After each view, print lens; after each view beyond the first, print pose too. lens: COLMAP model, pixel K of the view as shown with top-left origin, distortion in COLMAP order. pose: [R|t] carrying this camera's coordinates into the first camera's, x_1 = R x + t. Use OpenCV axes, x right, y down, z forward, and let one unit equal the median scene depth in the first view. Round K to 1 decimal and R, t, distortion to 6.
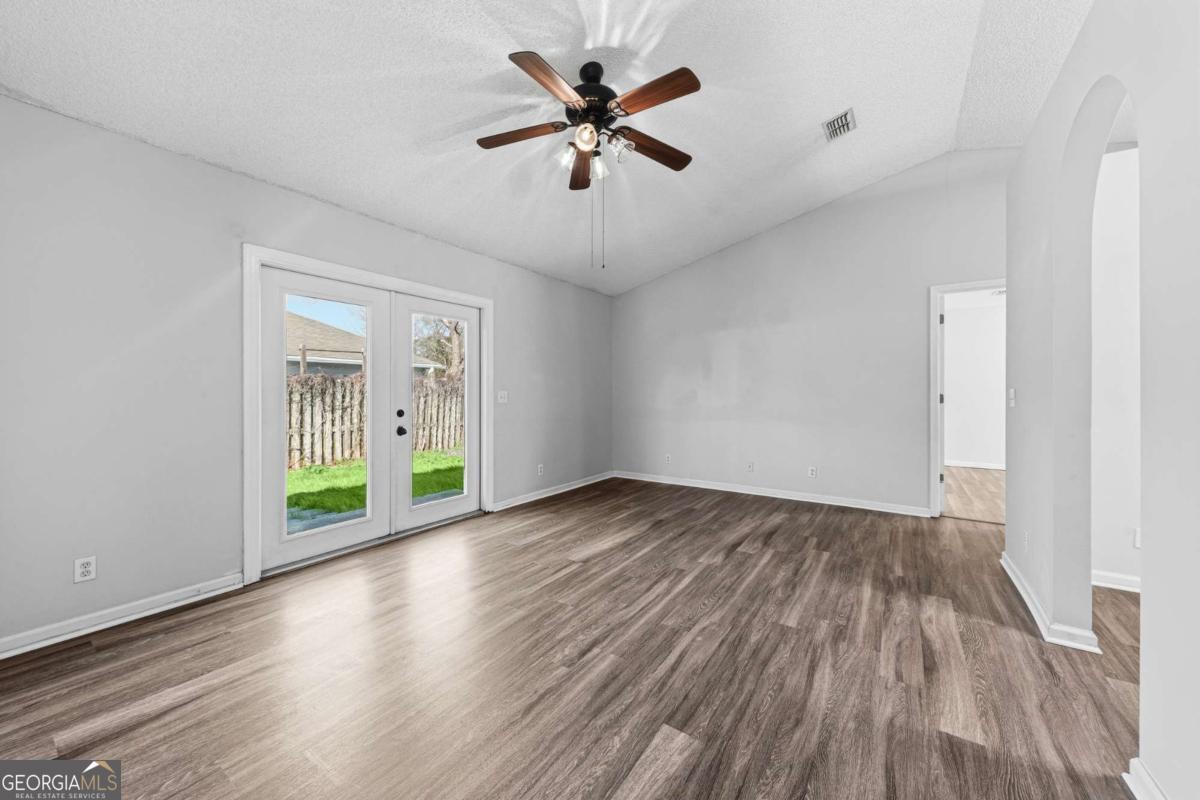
lens RADIAL K [[446.0, 0, 601.4], [0, 446.0, 390.4], [0, 0, 1]] dist [0.003339, -0.000797]
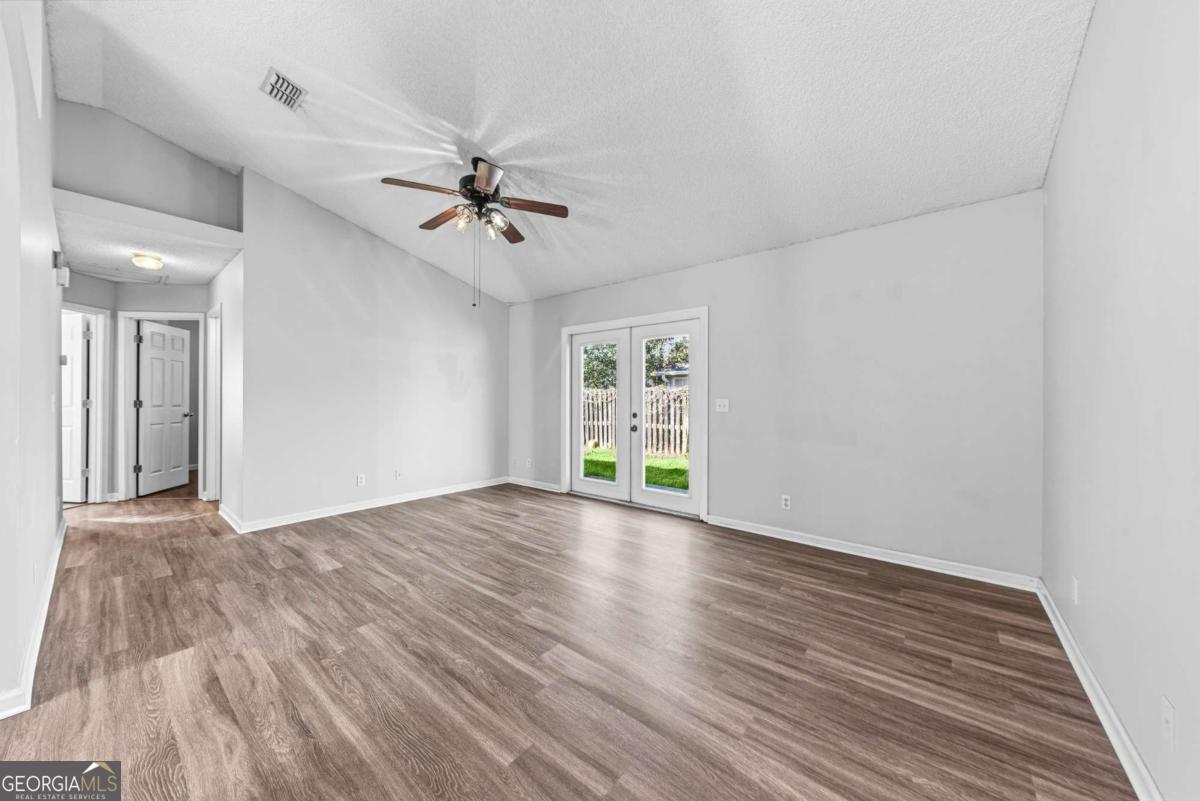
lens RADIAL K [[414.8, 0, 599.5], [0, 414.8, 399.9], [0, 0, 1]] dist [0.007412, -0.001811]
pose [[-0.099828, 0.003785, -0.994997, 1.161676], [-0.004973, 0.999978, 0.004303, -0.002878], [0.994992, 0.005378, -0.099807, 1.441981]]
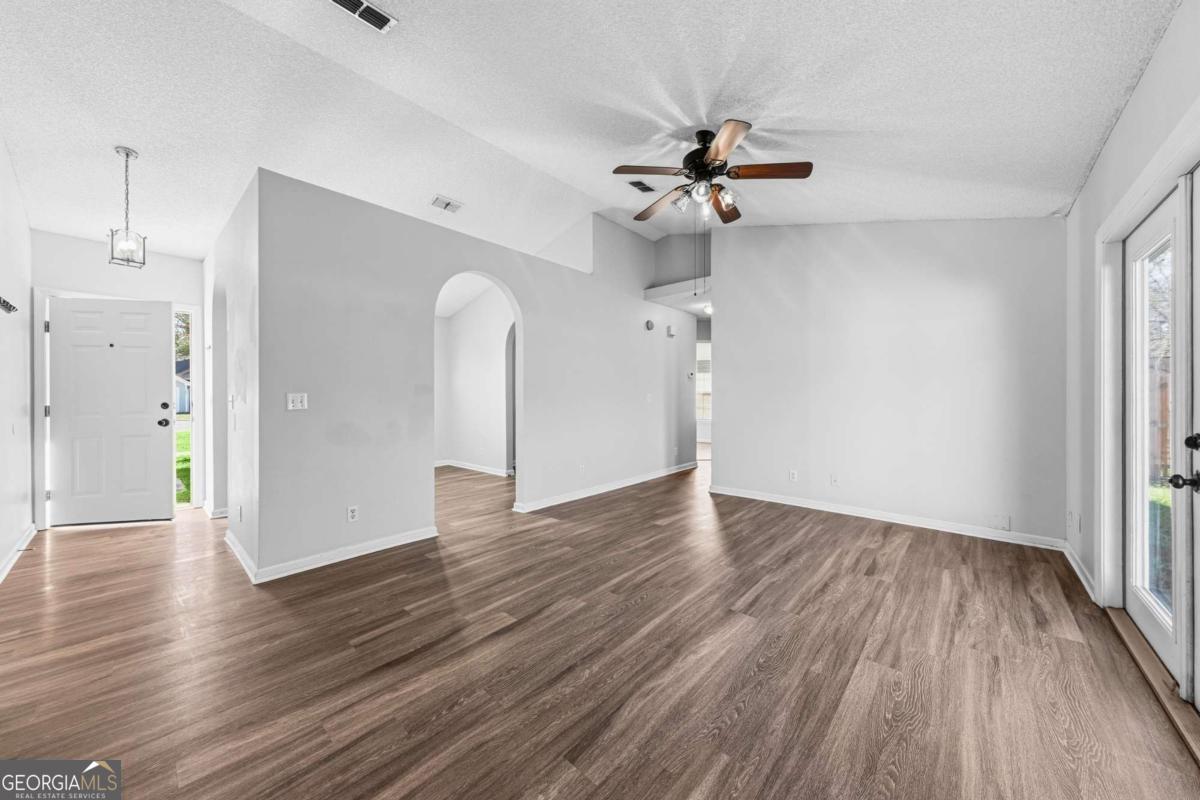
lens RADIAL K [[414.8, 0, 600.0], [0, 414.8, 395.5], [0, 0, 1]] dist [0.007412, -0.001811]
pose [[-0.990492, 0.002289, 0.137548, 0.105320], [0.002633, 0.999994, 0.002320, 0.002674], [-0.137542, 0.002660, -0.990492, 2.106141]]
